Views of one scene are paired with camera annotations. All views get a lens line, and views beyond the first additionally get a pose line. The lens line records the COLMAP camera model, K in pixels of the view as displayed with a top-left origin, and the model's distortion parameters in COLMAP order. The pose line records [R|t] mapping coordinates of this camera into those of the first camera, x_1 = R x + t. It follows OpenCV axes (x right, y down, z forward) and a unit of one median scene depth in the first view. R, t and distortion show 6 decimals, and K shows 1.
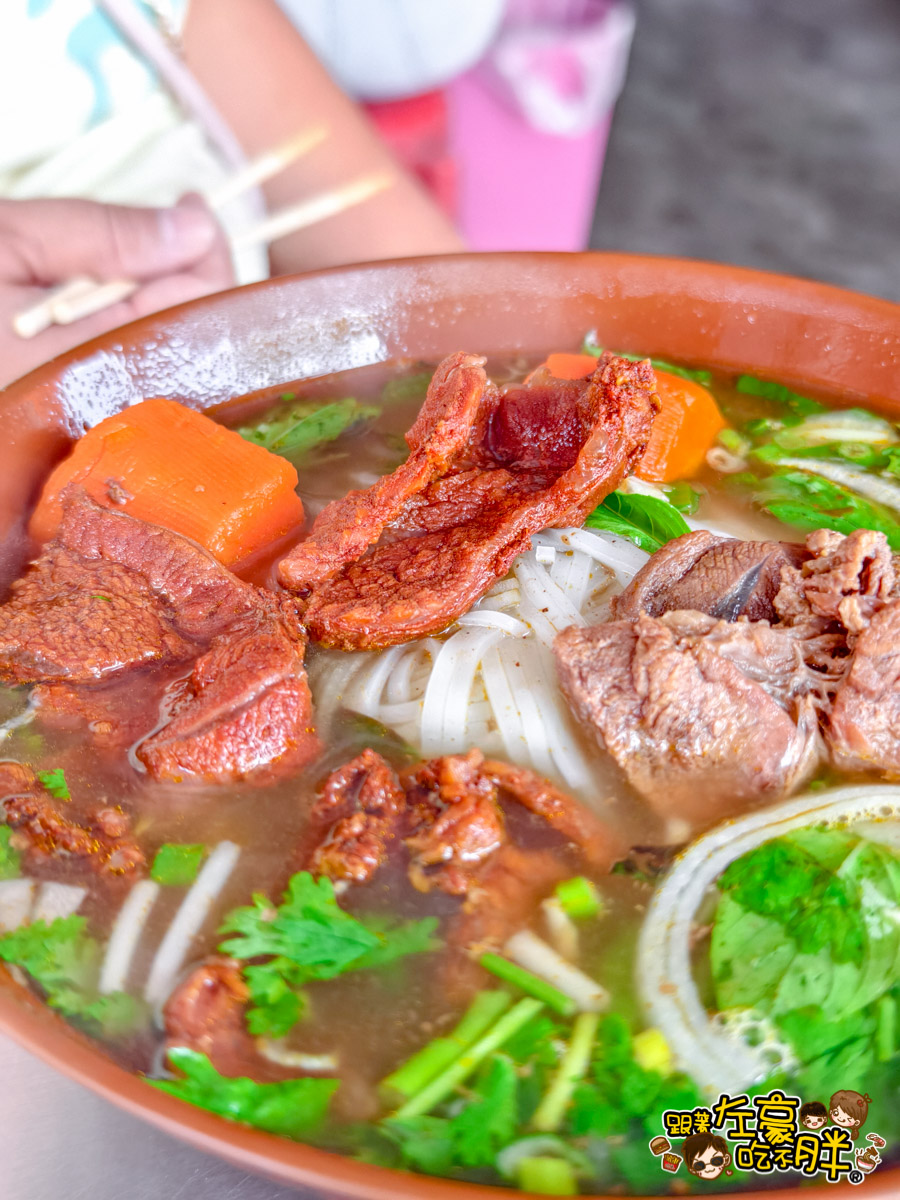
lens RADIAL K [[1594.2, 0, 449.9], [0, 1594.2, 641.4], [0, 0, 1]] dist [0.204257, -1.686704]
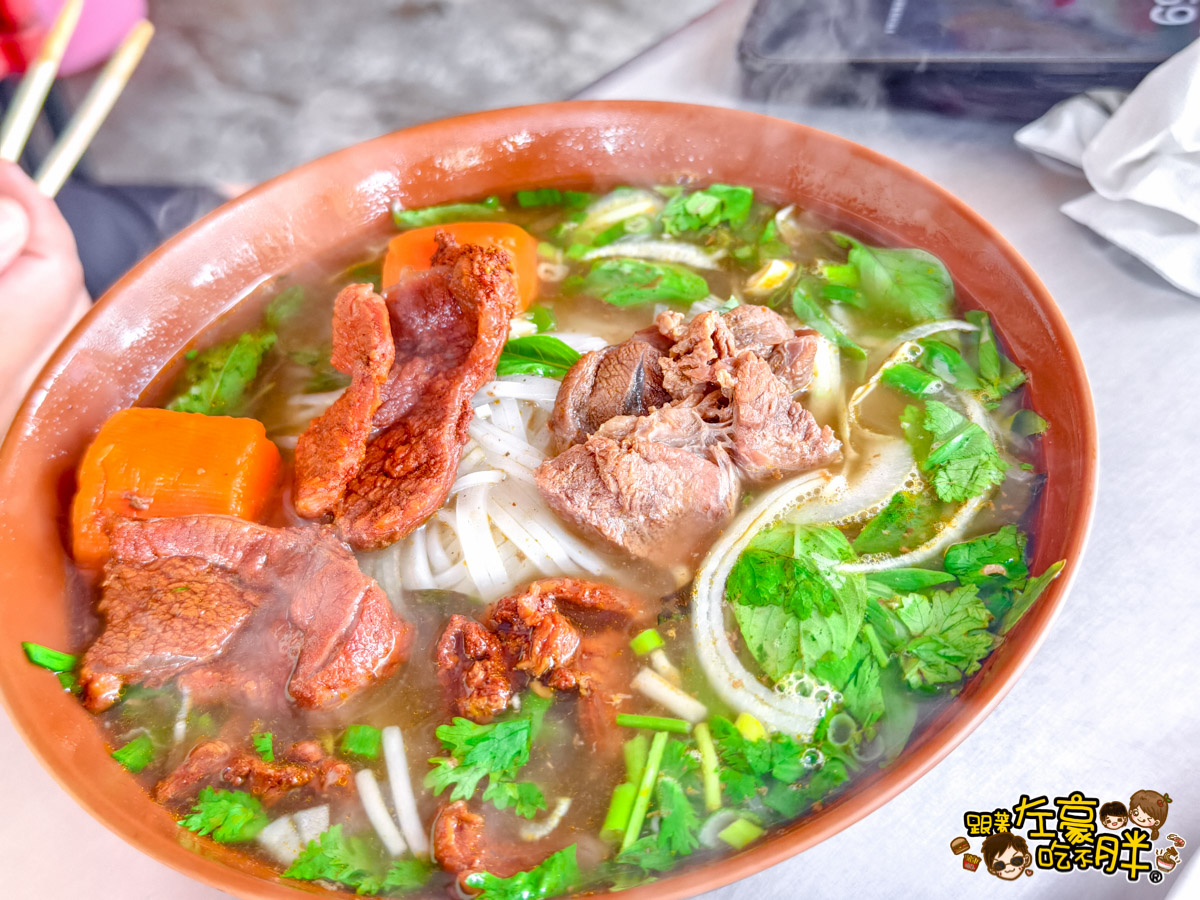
lens RADIAL K [[1594.2, 0, 600.0], [0, 1594.2, 450.0], [0, 0, 1]] dist [0.204257, -1.686704]
pose [[0.881193, -0.409061, 0.237000, -0.198384], [0.380173, 0.911132, 0.159082, -0.219630], [-0.281013, -0.050081, 0.958396, -0.307082]]
